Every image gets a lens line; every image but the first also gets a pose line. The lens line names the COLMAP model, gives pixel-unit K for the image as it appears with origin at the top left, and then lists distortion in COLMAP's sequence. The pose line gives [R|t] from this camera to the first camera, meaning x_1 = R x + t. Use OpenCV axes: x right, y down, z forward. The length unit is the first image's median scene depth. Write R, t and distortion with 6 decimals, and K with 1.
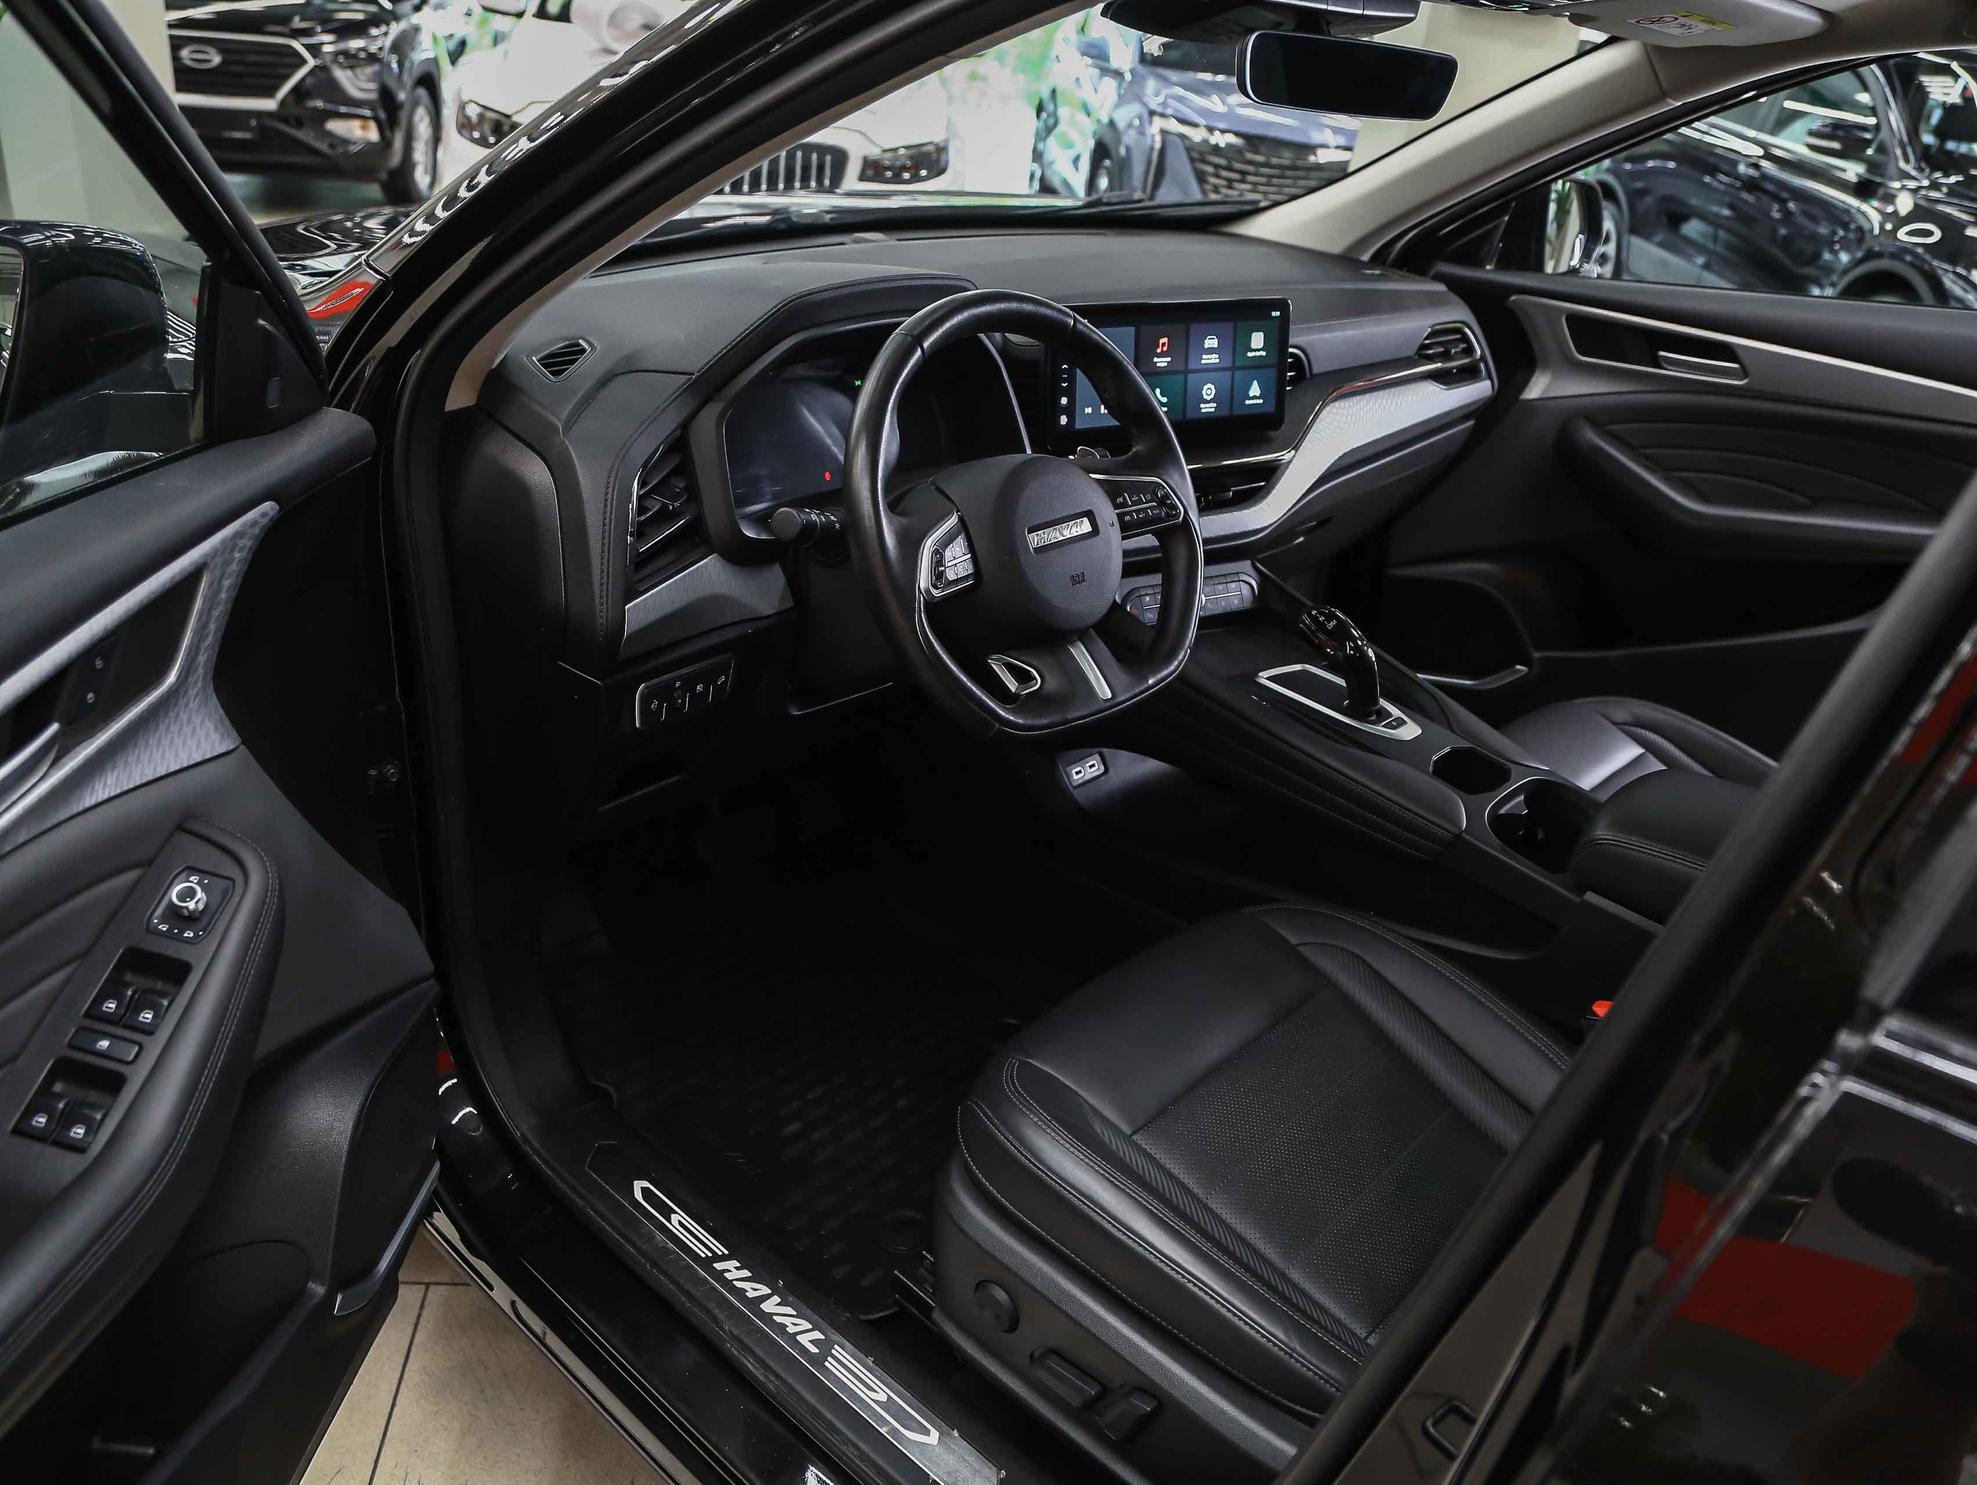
lens RADIAL K [[1555.9, 0, 990.1], [0, 1555.9, 734.9], [0, 0, 1]] dist [-0.111078, 0.056860]
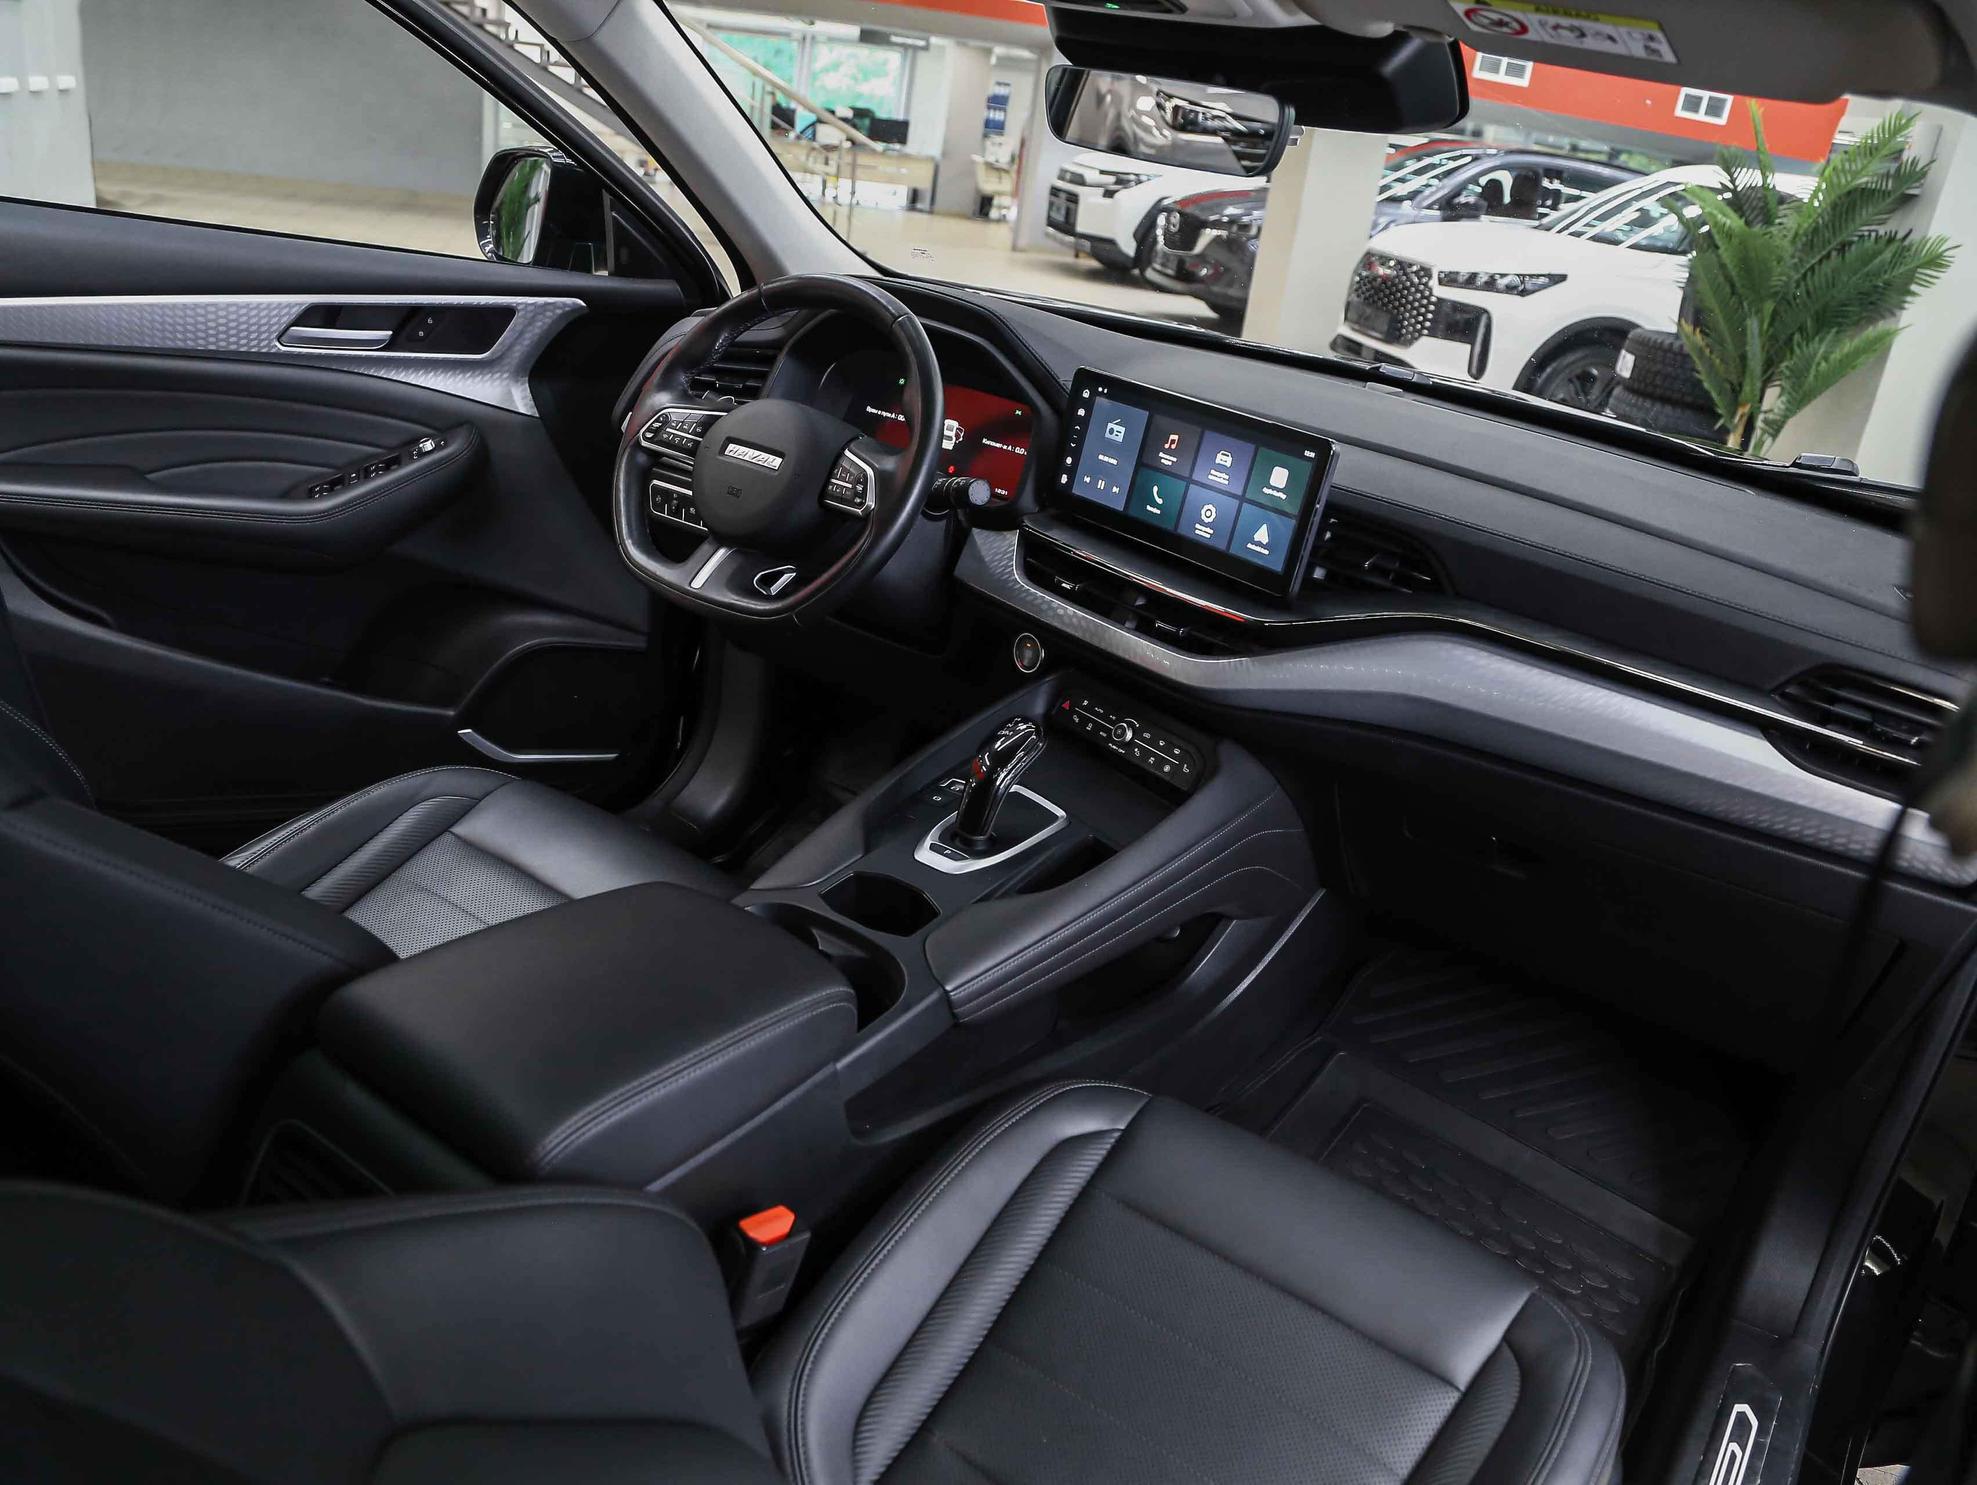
lens RADIAL K [[1555.9, 0, 992.7], [0, 1555.9, 746.6], [0, 0, 1]] dist [-0.111078, 0.056860]
pose [[0.137123, 0.309993, -0.940799, 1.001249], [-0.546382, 0.815887, 0.189199, -0.217806], [0.826235, 0.488092, 0.281251, 0.732987]]
